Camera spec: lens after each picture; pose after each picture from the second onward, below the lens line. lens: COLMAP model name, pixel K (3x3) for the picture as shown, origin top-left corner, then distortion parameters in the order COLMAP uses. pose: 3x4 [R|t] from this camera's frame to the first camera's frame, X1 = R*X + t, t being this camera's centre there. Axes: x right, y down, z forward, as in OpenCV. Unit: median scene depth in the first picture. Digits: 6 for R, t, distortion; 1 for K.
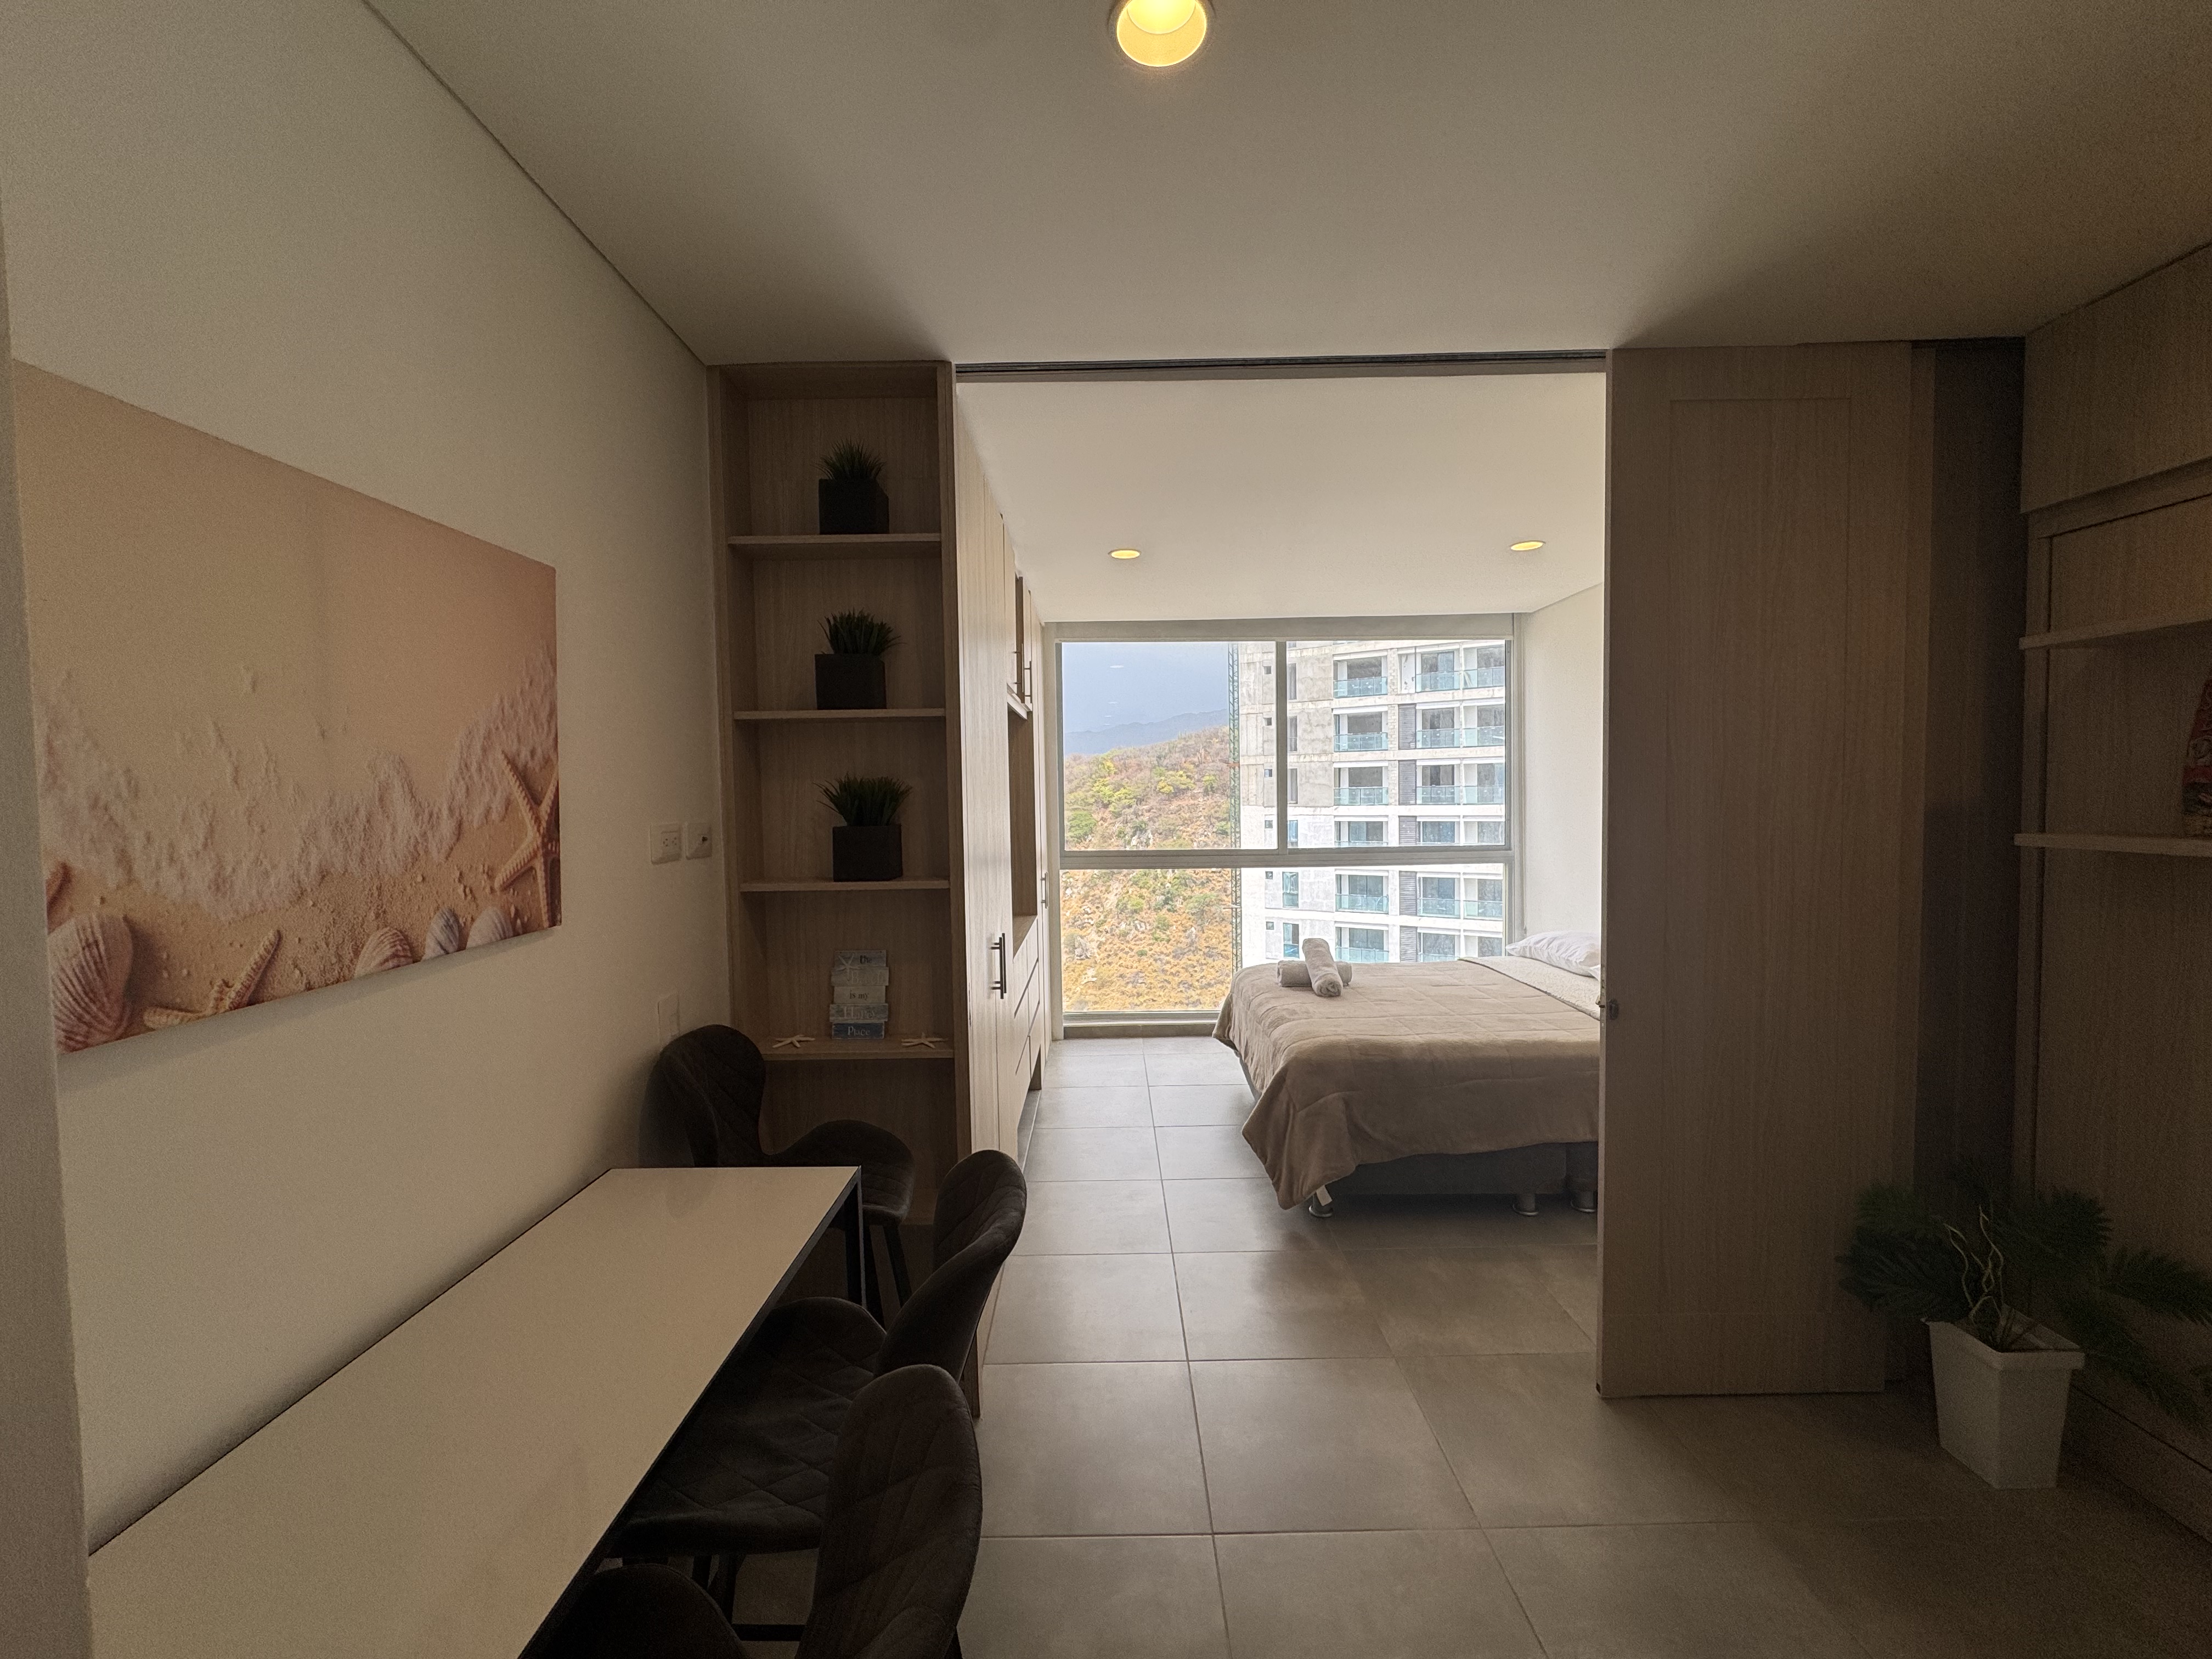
lens RADIAL K [[883.1, 0, 1103.1], [0, 883.1, 828.6], [0, 0, 1]] dist [-0.003005, 0.000651]
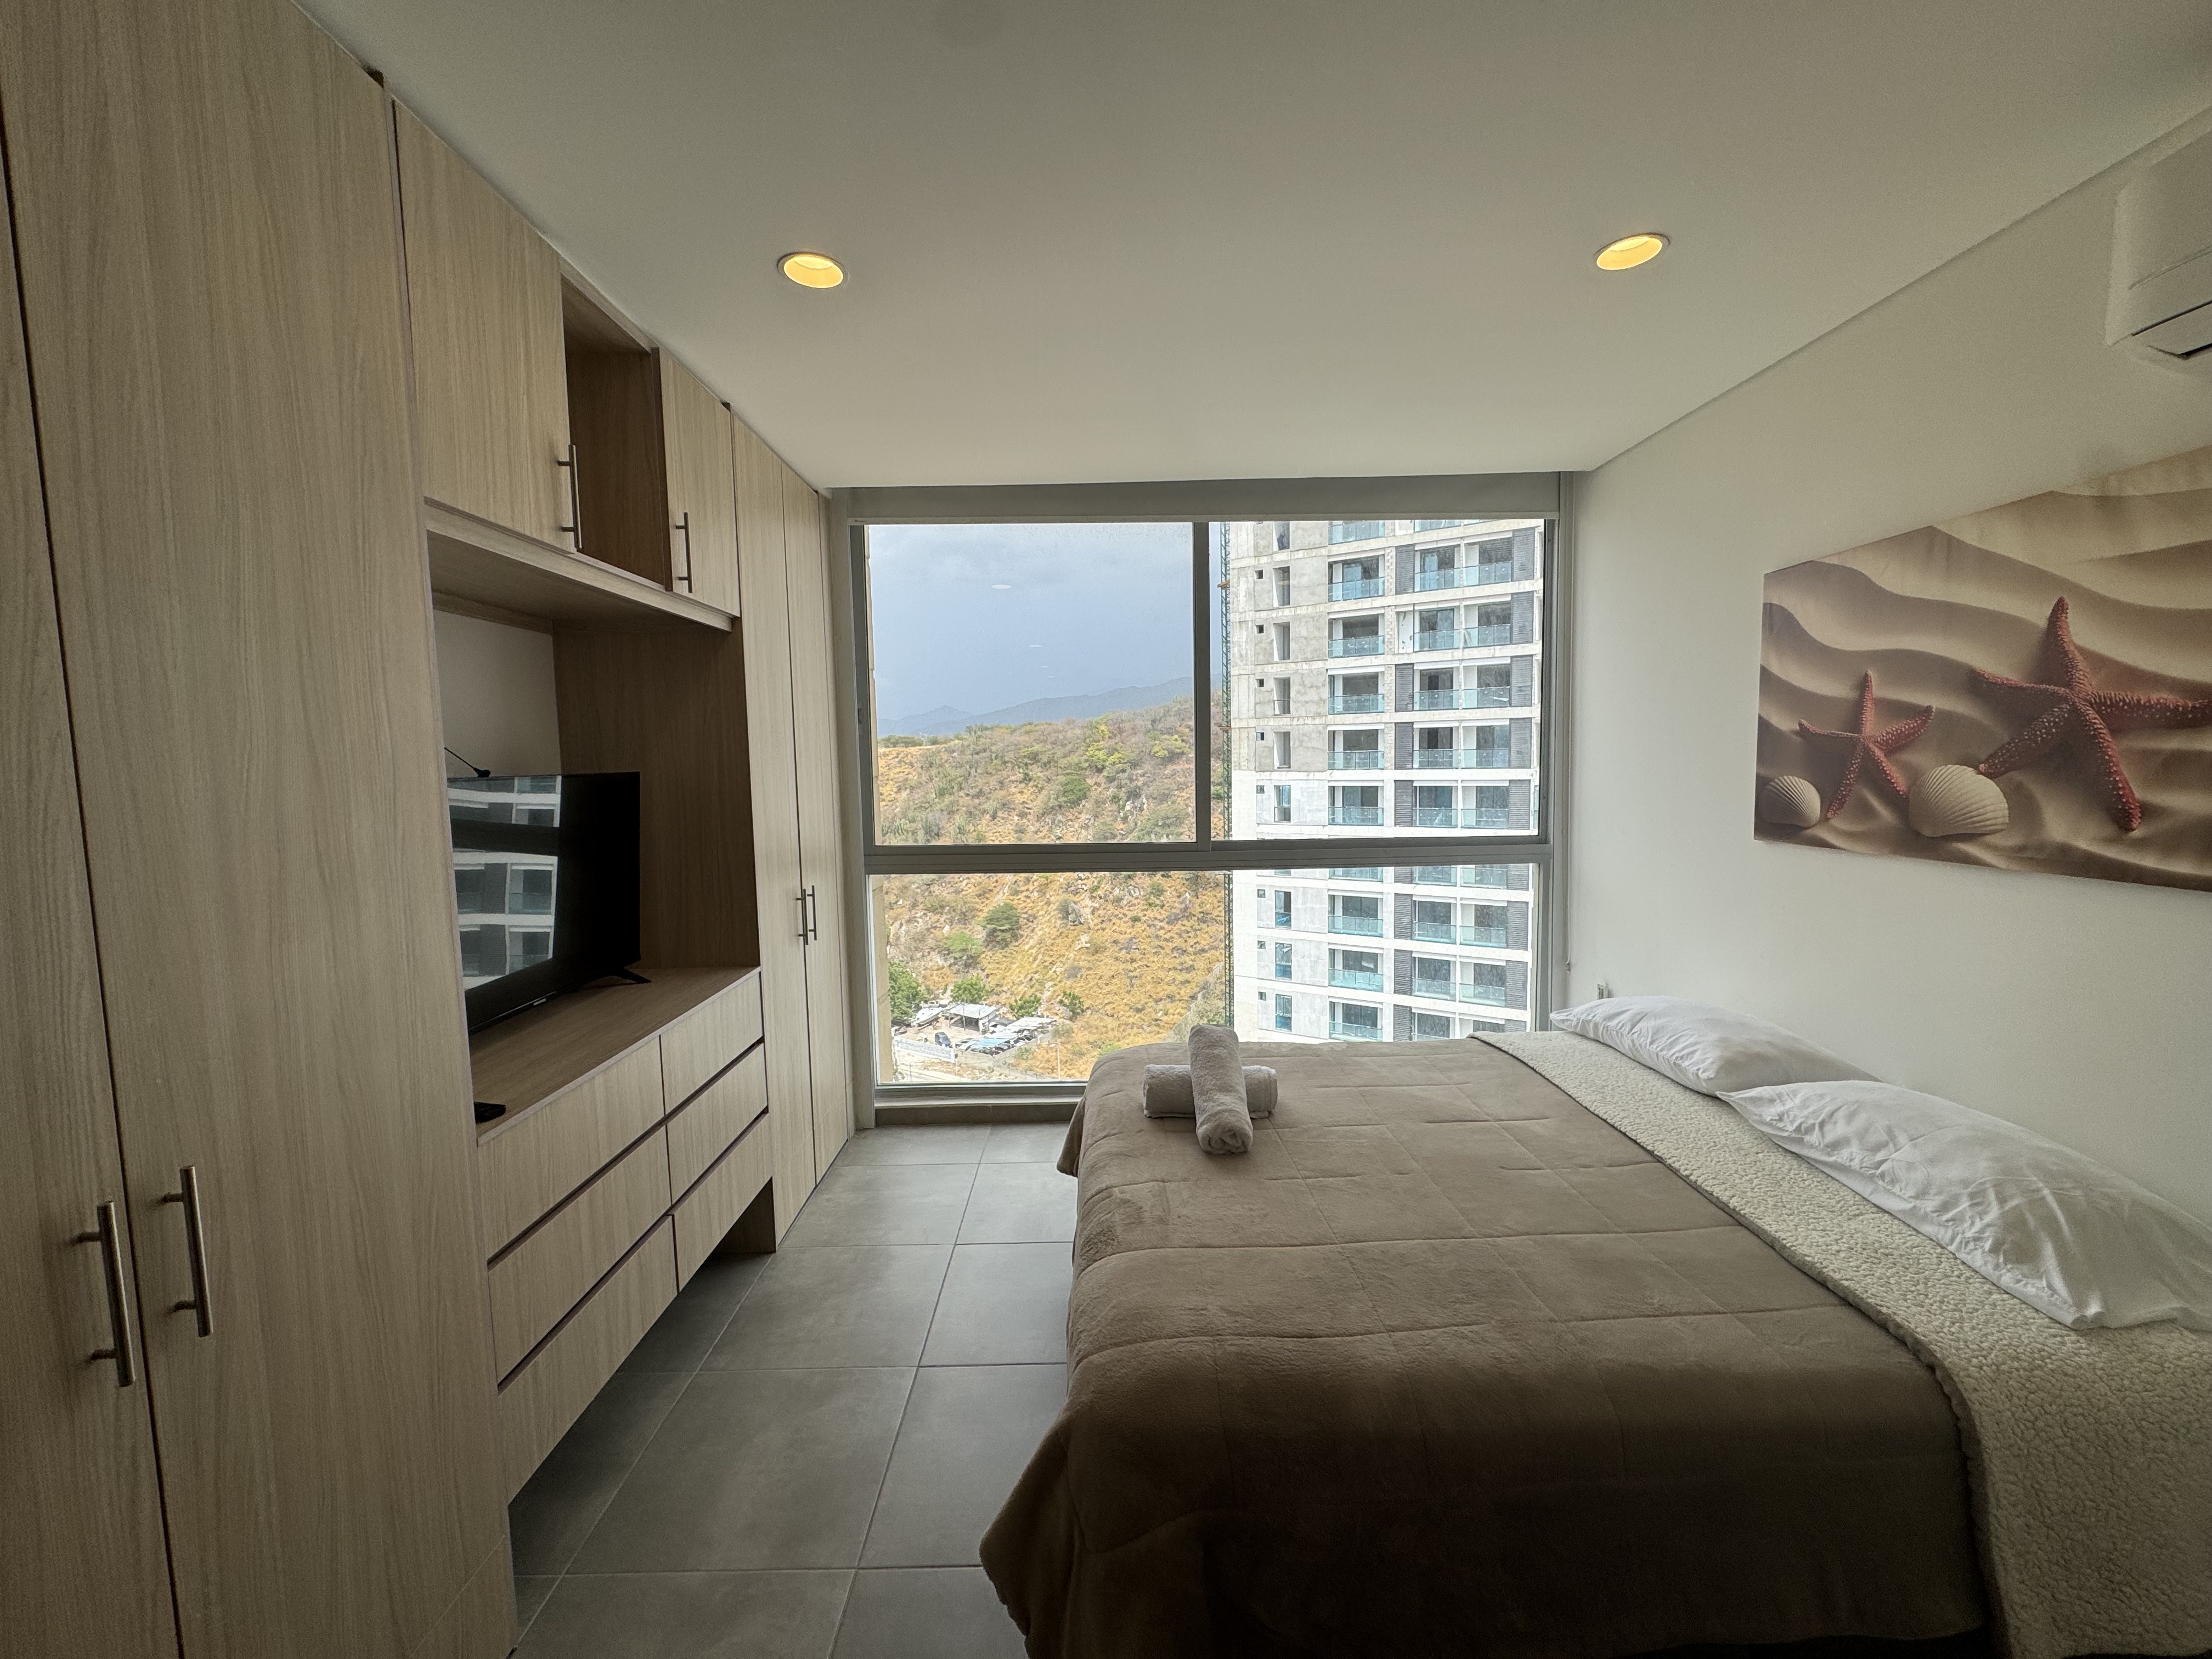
lens RADIAL K [[883.1, 0, 1103.6], [0, 883.1, 828.8], [0, 0, 1]] dist [-0.003005, 0.000651]
pose [[0.999989, -0.002481, 0.003910, 0.340854], [0.002321, 0.999182, 0.040373, -0.037942], [-0.004007, -0.040364, 0.999177, 0.921012]]
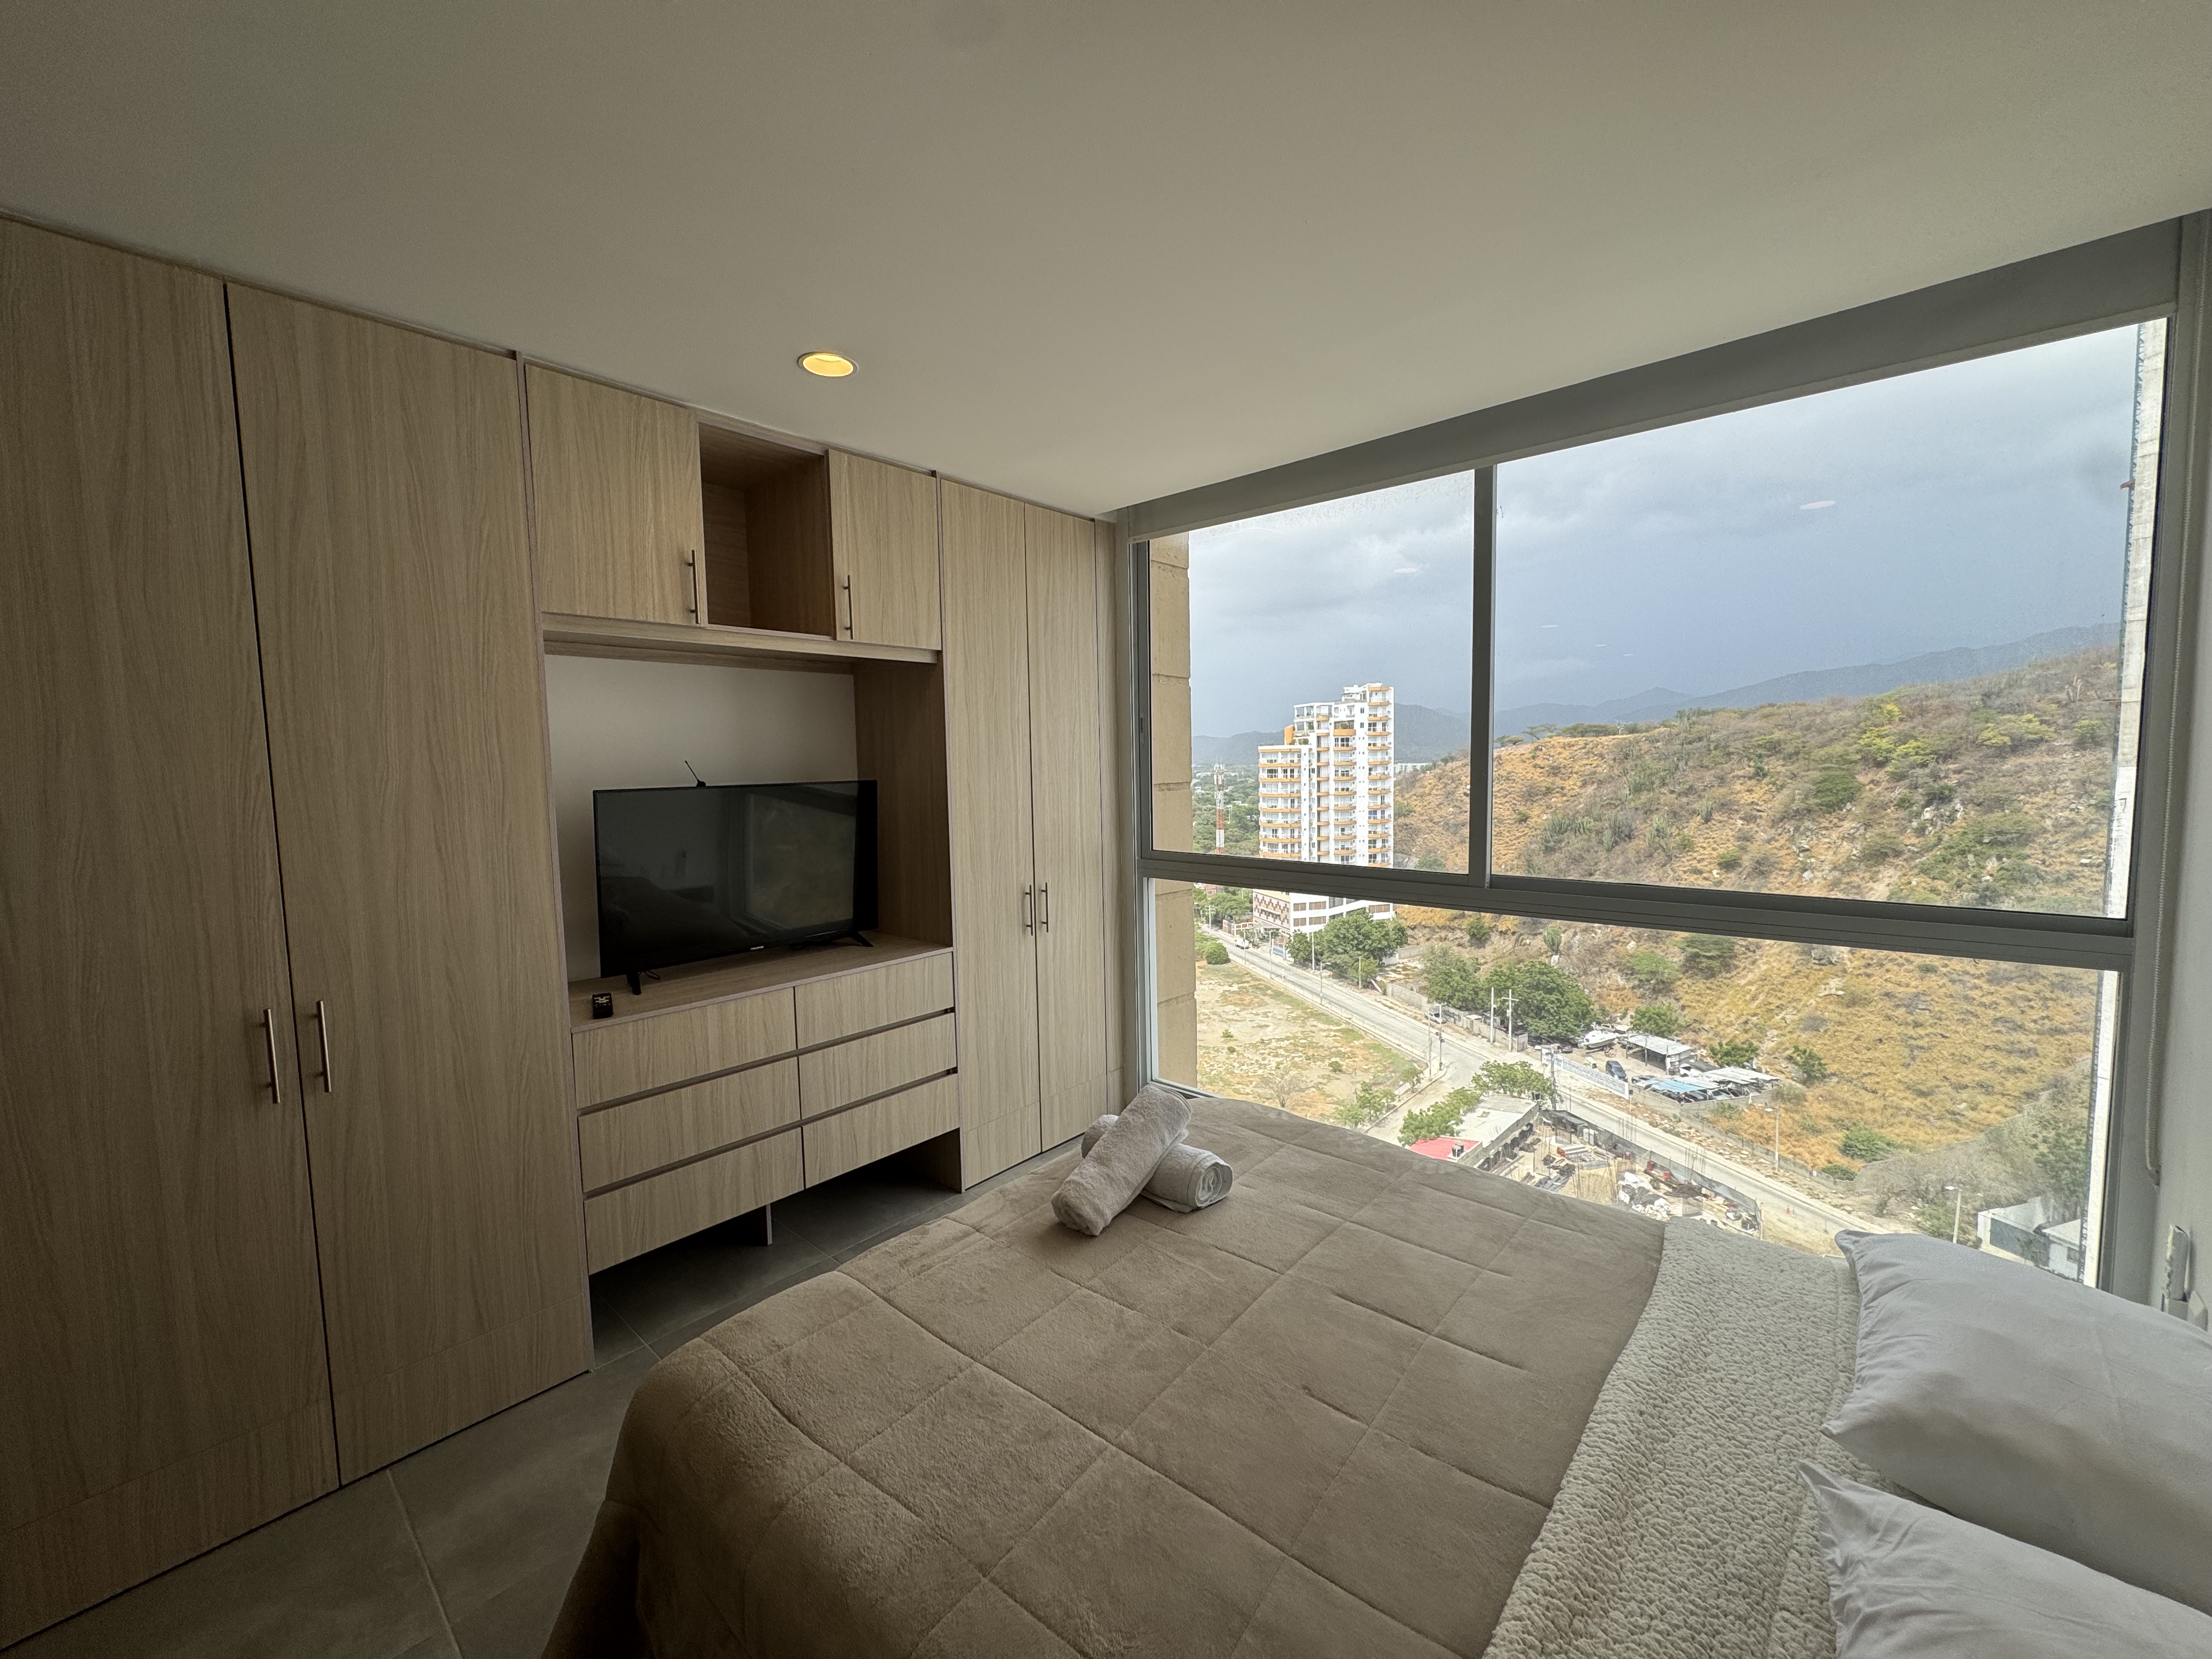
lens RADIAL K [[883.1, 0, 1105.1], [0, 883.1, 828.0], [0, 0, 1]] dist [-0.003005, 0.000651]
pose [[0.746952, 0.053096, -0.662754, 1.041320], [-0.020675, 0.998179, 0.056667, -0.081819], [0.664556, -0.028625, 0.746690, 1.261468]]
